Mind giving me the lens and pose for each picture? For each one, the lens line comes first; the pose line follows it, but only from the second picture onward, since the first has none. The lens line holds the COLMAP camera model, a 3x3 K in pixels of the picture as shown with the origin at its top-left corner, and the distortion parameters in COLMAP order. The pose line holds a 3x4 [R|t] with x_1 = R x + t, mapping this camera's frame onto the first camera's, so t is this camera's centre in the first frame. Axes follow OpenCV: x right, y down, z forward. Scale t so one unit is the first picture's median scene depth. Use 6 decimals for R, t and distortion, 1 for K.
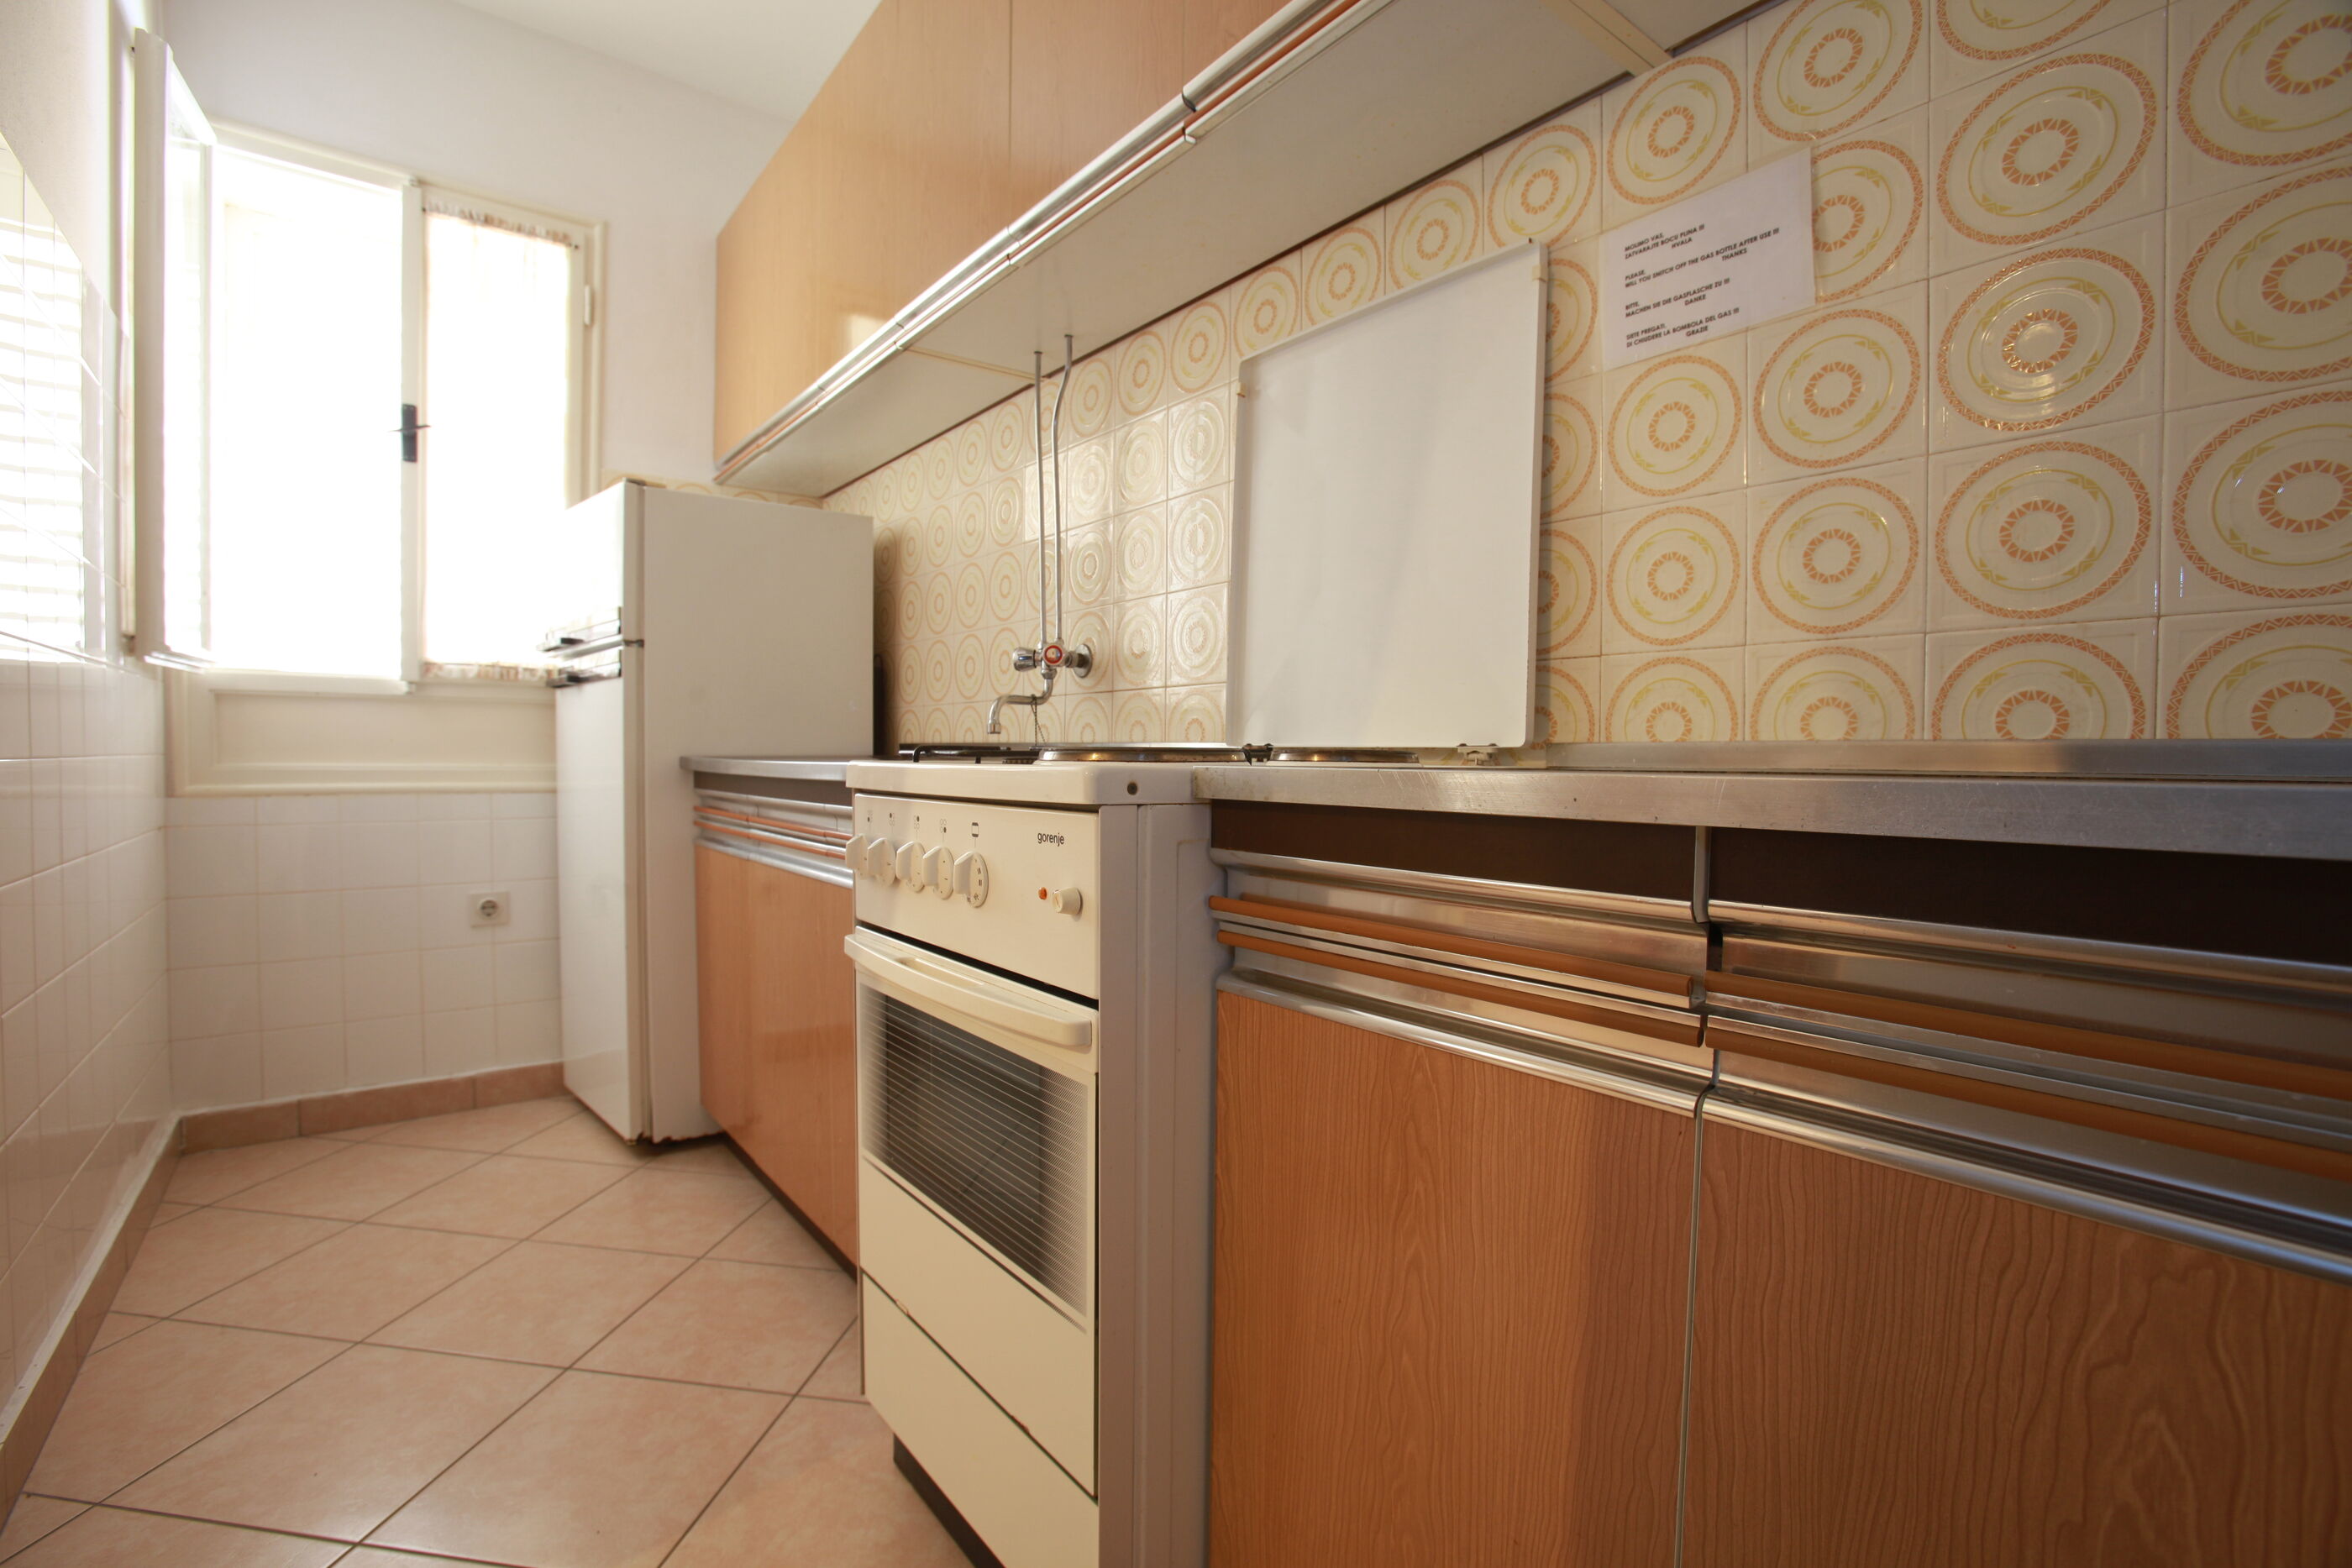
lens RADIAL K [[1072.6, 0, 1167.1], [0, 1072.6, 779.9], [0, 0, 1]] dist [-0.059962, 0.018948]
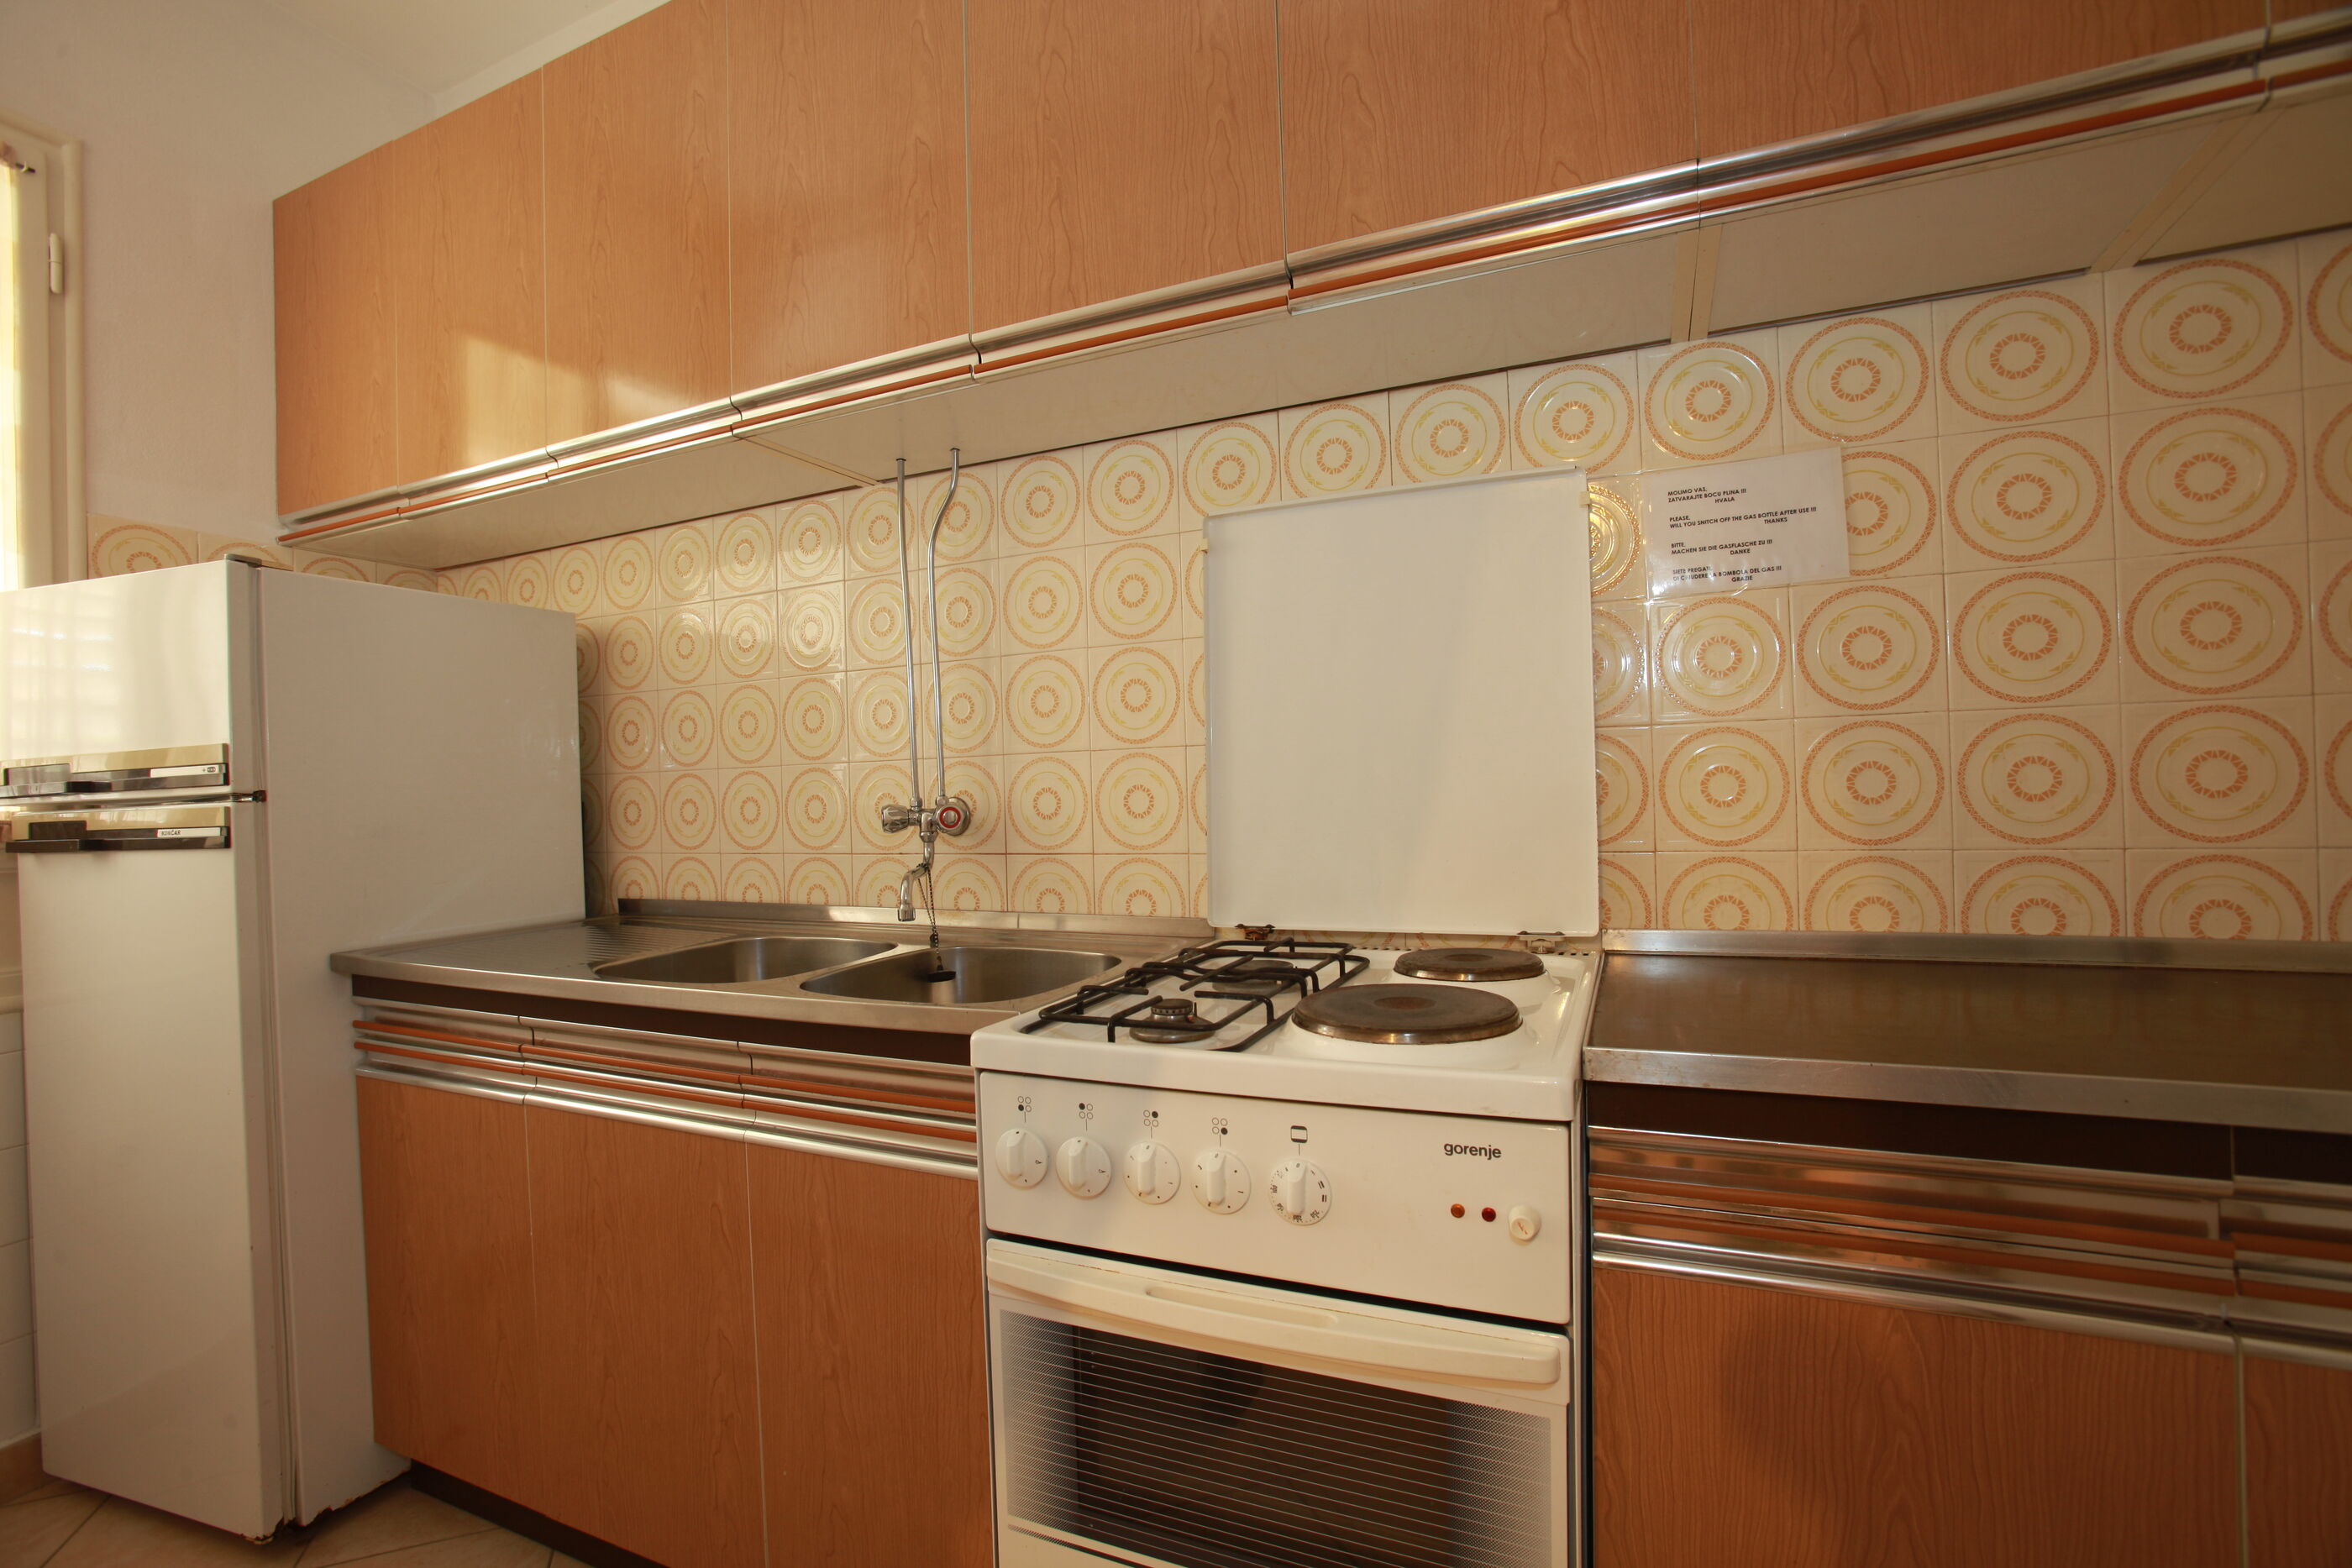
lens RADIAL K [[1072.6, 0, 1162.1], [0, 1072.6, 785.0], [0, 0, 1]] dist [-0.059962, 0.018948]
pose [[0.881155, -0.029223, 0.471923, -0.536269], [0.043956, 0.998829, -0.020222, -0.174426], [-0.470780, 0.038562, 0.881408, 0.239814]]
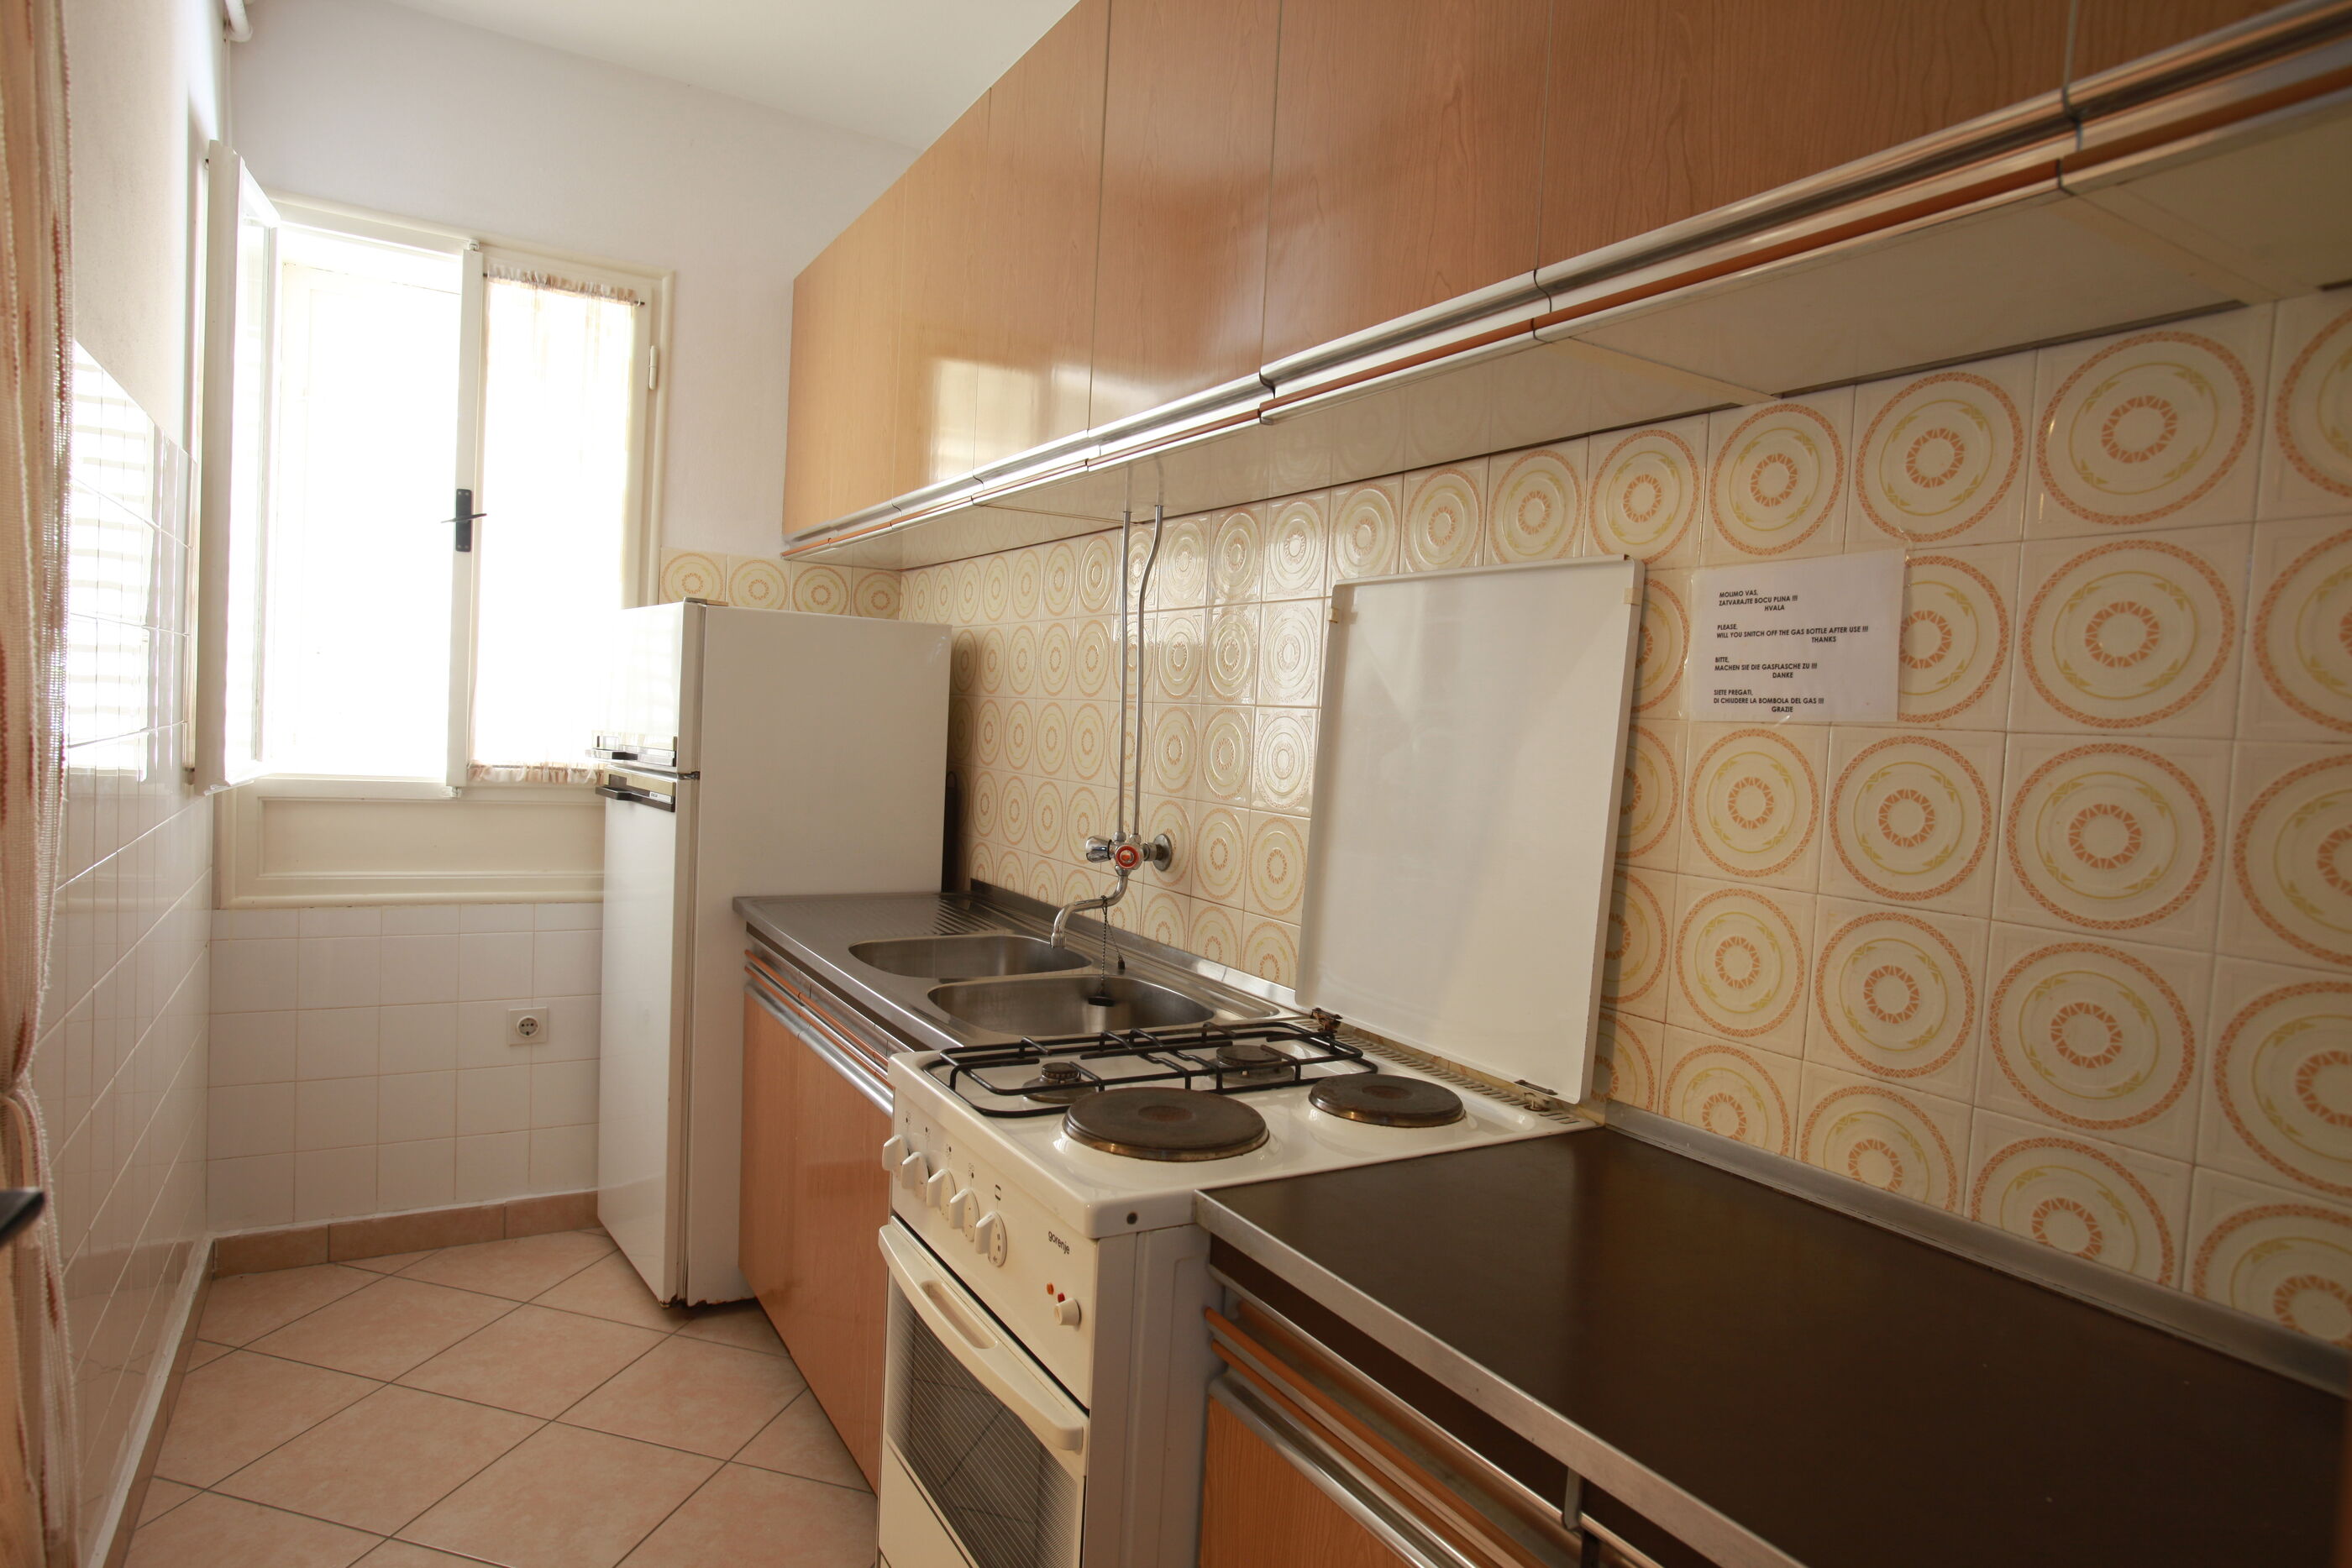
lens RADIAL K [[1346.1, 0, 1167.0], [0, 1346.1, 777.5], [0, 0, 1]] dist [-0.042962, 0.029848]
pose [[0.991275, 0.053009, -0.120683, 0.095643], [-0.050468, 0.998437, 0.024022, -0.316655], [0.121768, -0.017721, 0.992400, -0.207968]]
